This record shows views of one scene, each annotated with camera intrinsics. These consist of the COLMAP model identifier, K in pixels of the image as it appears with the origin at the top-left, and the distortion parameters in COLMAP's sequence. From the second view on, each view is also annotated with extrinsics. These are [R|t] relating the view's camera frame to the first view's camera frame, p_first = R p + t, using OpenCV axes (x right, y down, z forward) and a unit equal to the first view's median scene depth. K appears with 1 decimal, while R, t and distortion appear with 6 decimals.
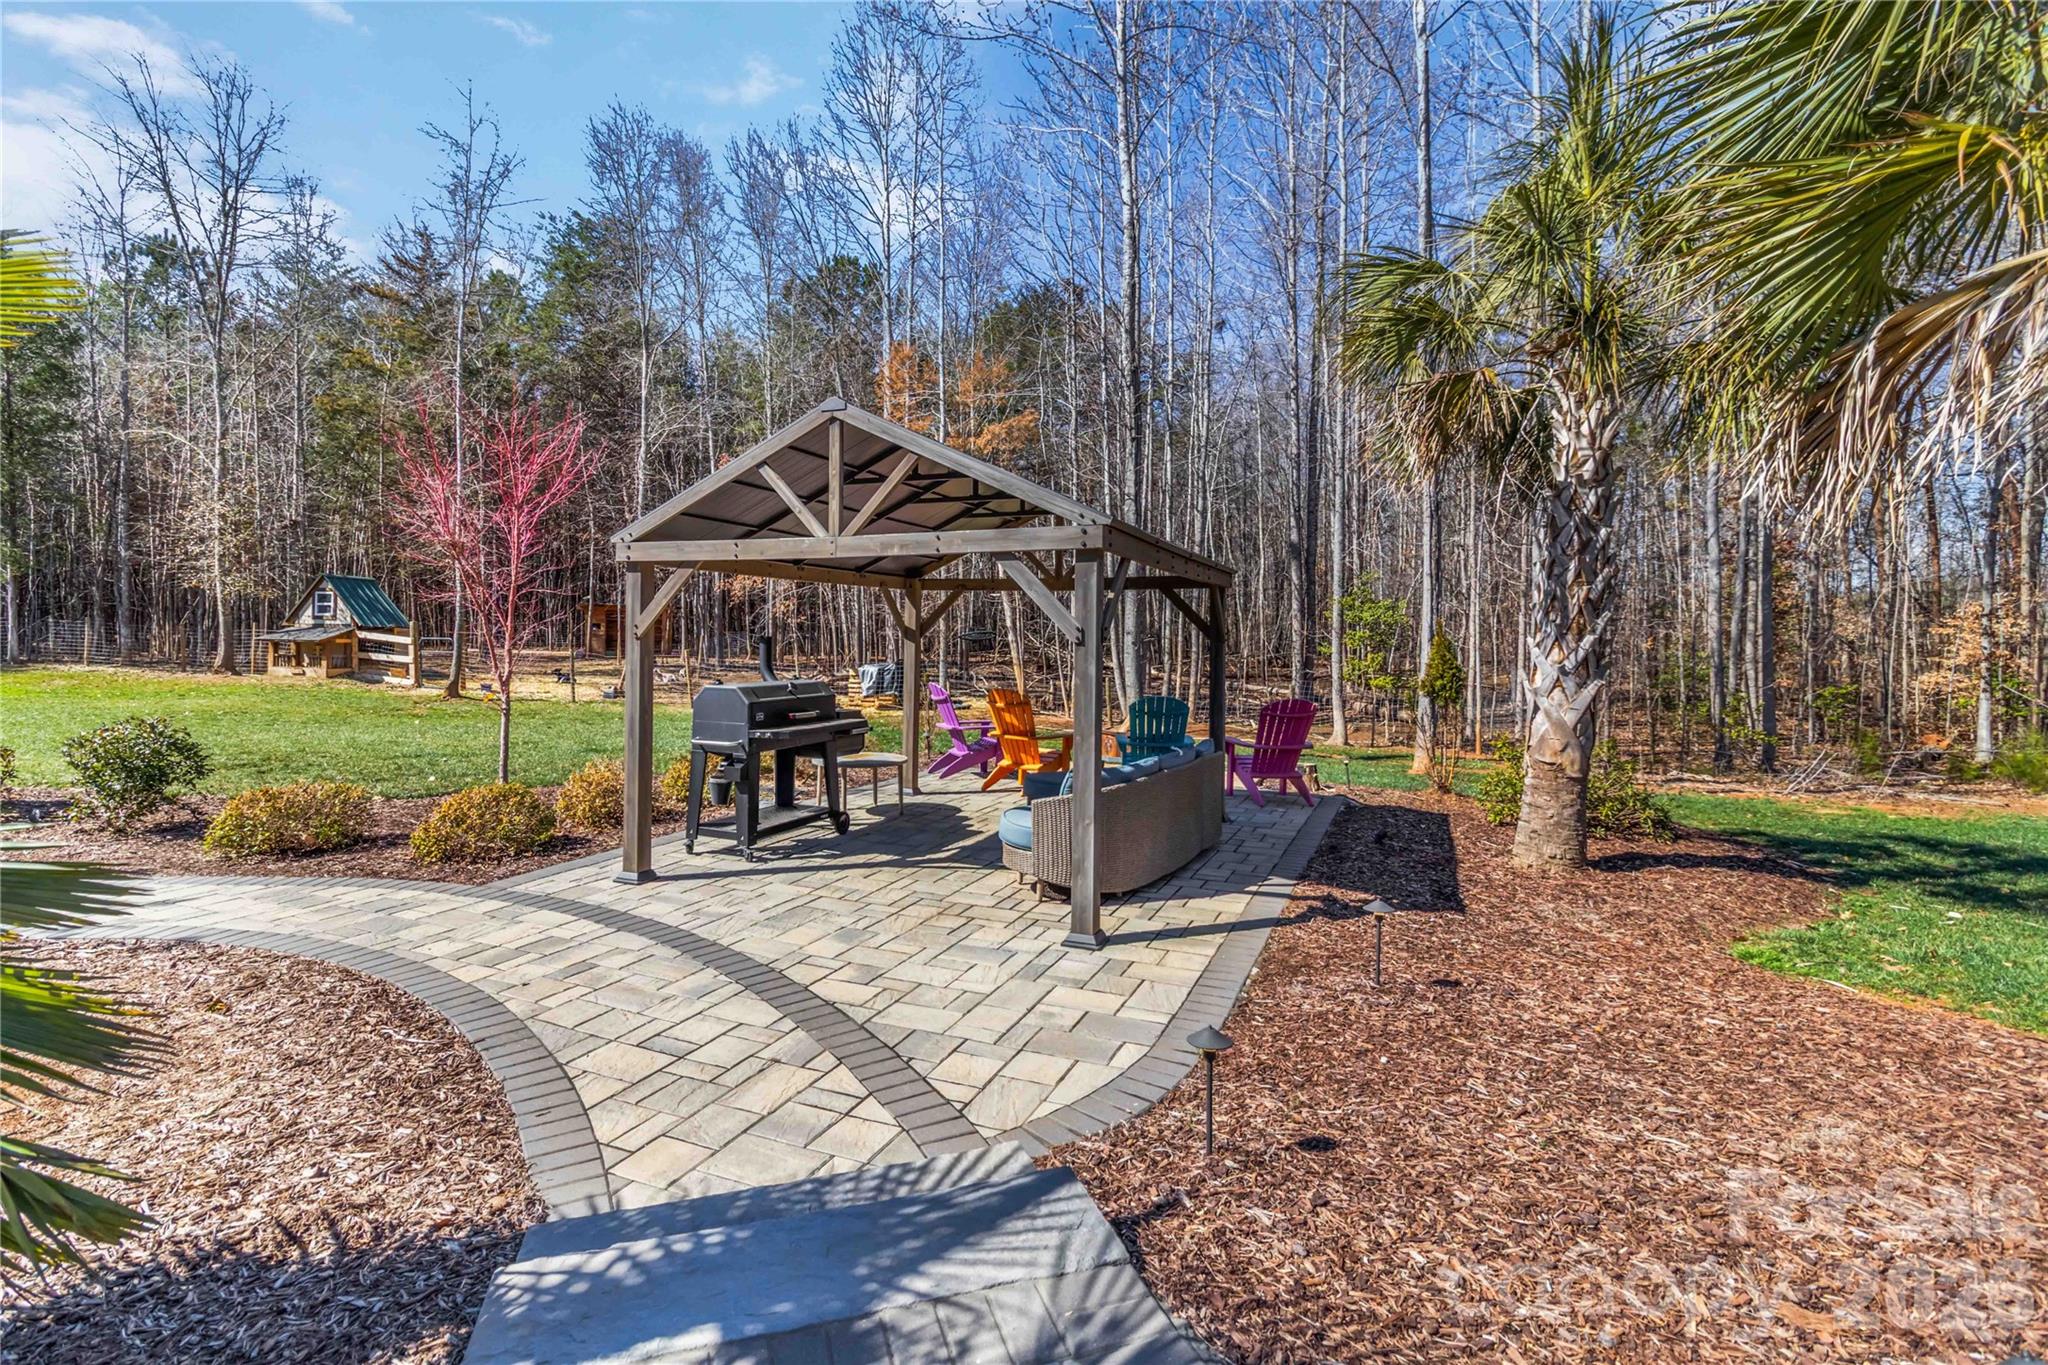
lens RADIAL K [[949.5, 0, 1015.3], [0, 949.5, 663.0], [0, 0, 1]] dist [0.004119, 0.000199]
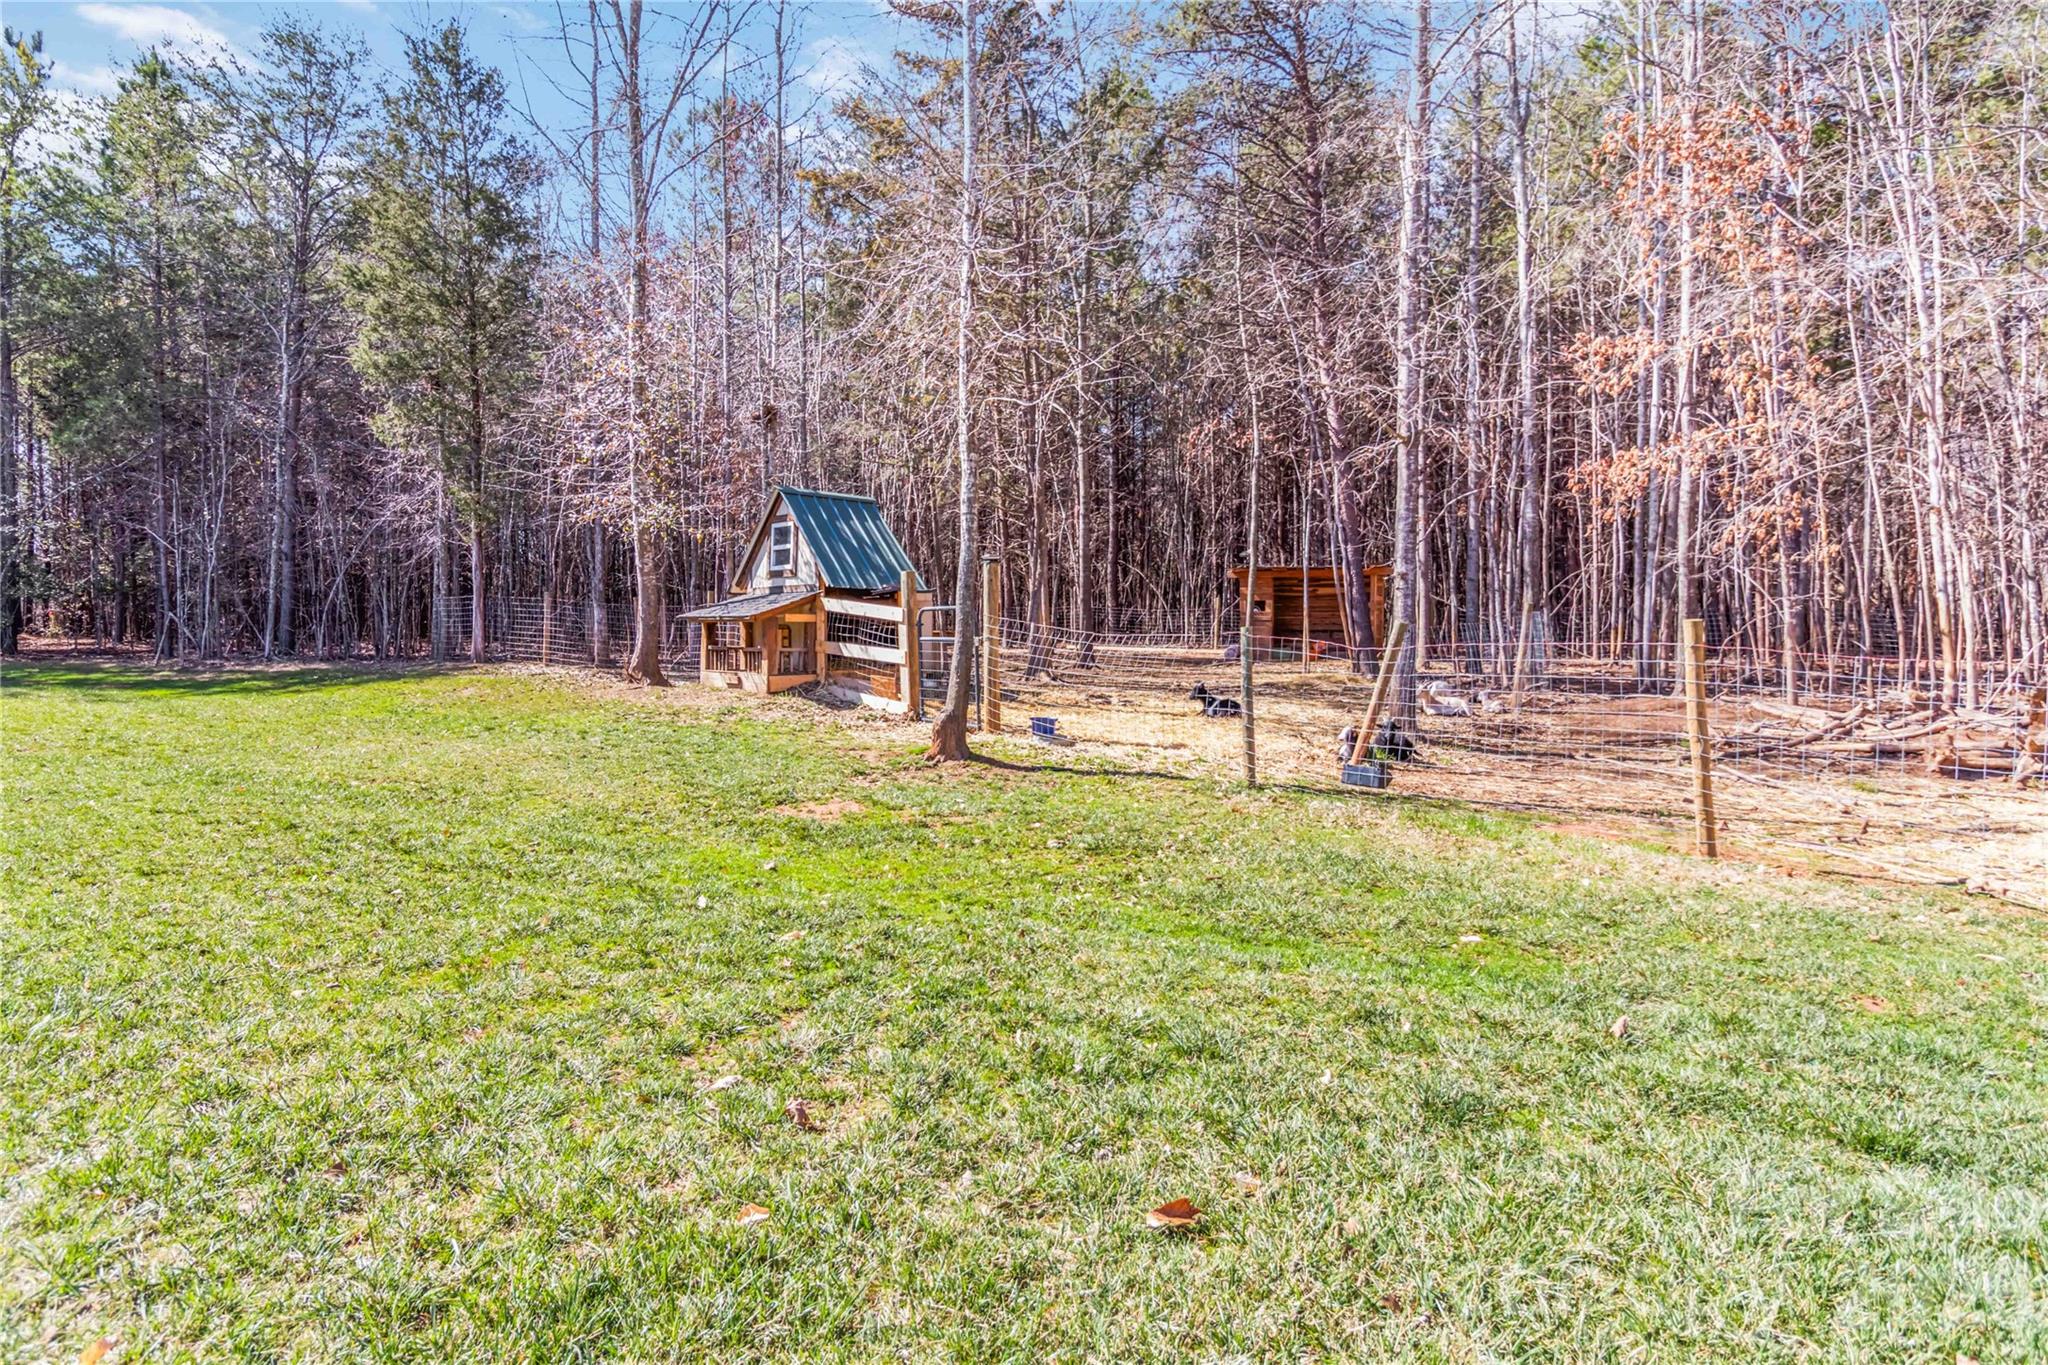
lens RADIAL K [[1136.0, 0, 1021.5], [0, 1136.0, 676.5], [0, 0, 1]] dist [0.006129, 0.001112]
pose [[0.826670, 0.009393, -0.562609, -0.288344], [-0.007208, 0.999955, 0.006103, 0.001997], [0.562641, -0.000990, 0.826701, 0.585996]]
